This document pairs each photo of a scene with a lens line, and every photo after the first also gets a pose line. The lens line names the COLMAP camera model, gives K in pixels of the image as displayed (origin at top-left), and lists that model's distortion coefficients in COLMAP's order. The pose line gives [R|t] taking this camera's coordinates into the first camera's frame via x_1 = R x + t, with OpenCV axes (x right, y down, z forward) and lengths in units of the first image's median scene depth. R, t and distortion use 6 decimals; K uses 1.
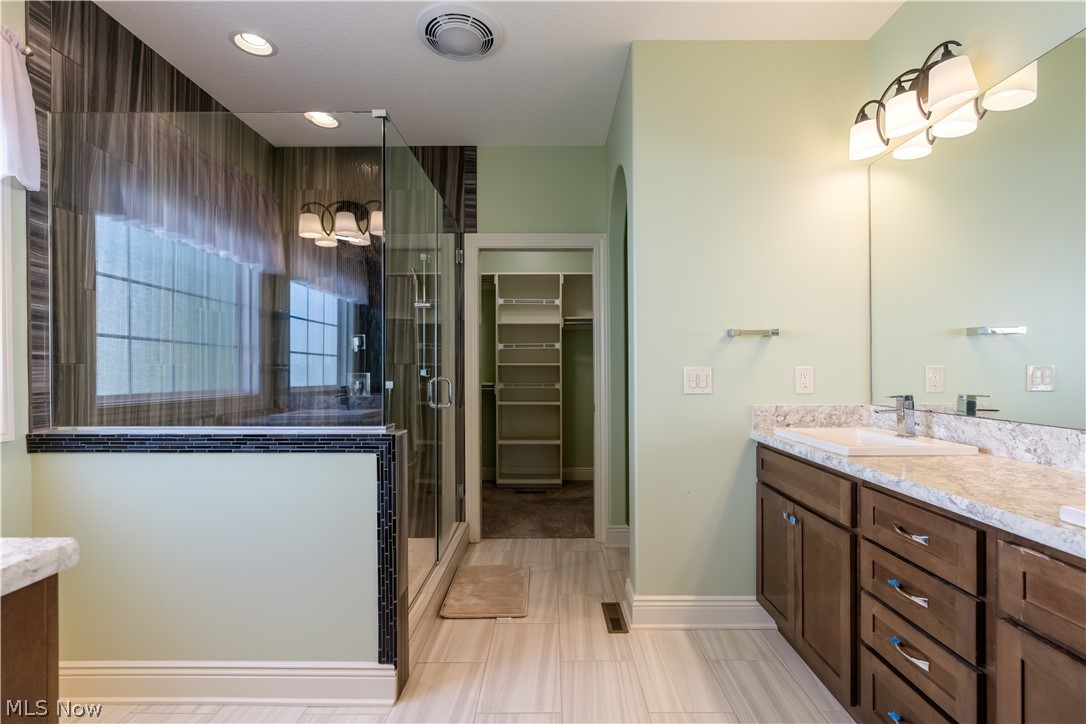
lens RADIAL K [[496.8, 0, 545.0], [0, 496.8, 364.4], [0, 0, 1]] dist [0.001366, 0.001071]
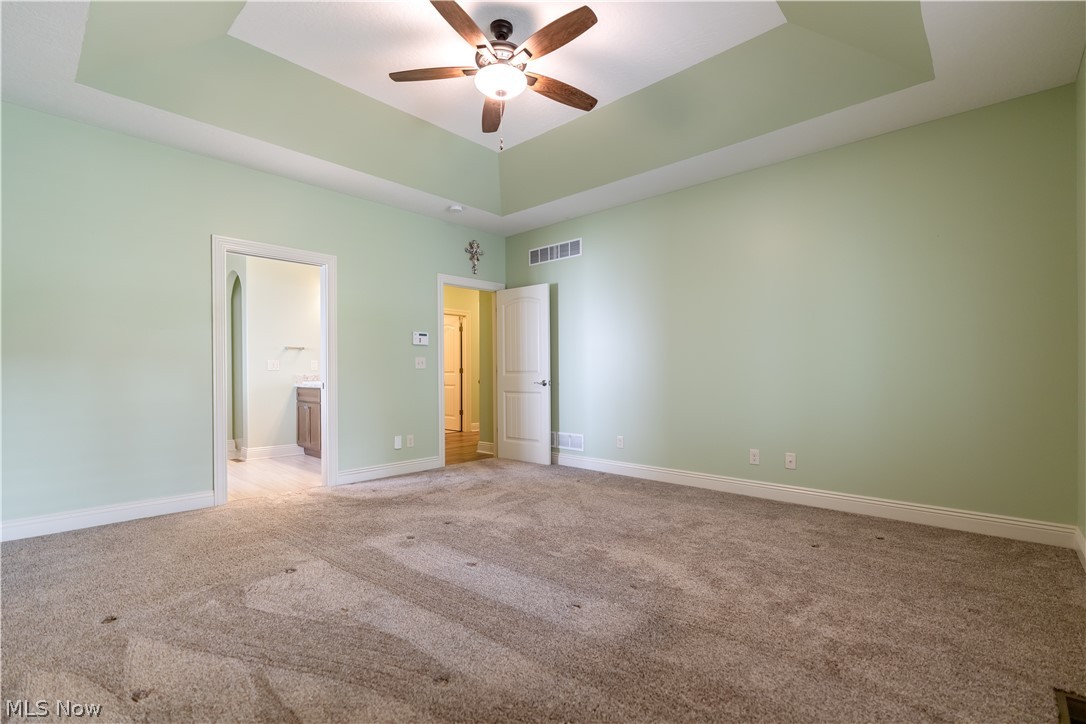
lens RADIAL K [[496.8, 0, 541.4], [0, 496.8, 364.6], [0, 0, 1]] dist [0.001366, 0.001071]
pose [[0.665997, -0.003730, 0.745945, -0.754245], [-0.000780, 0.999983, 0.005697, 0.011201], [-0.745954, -0.004376, 0.665983, -1.919552]]
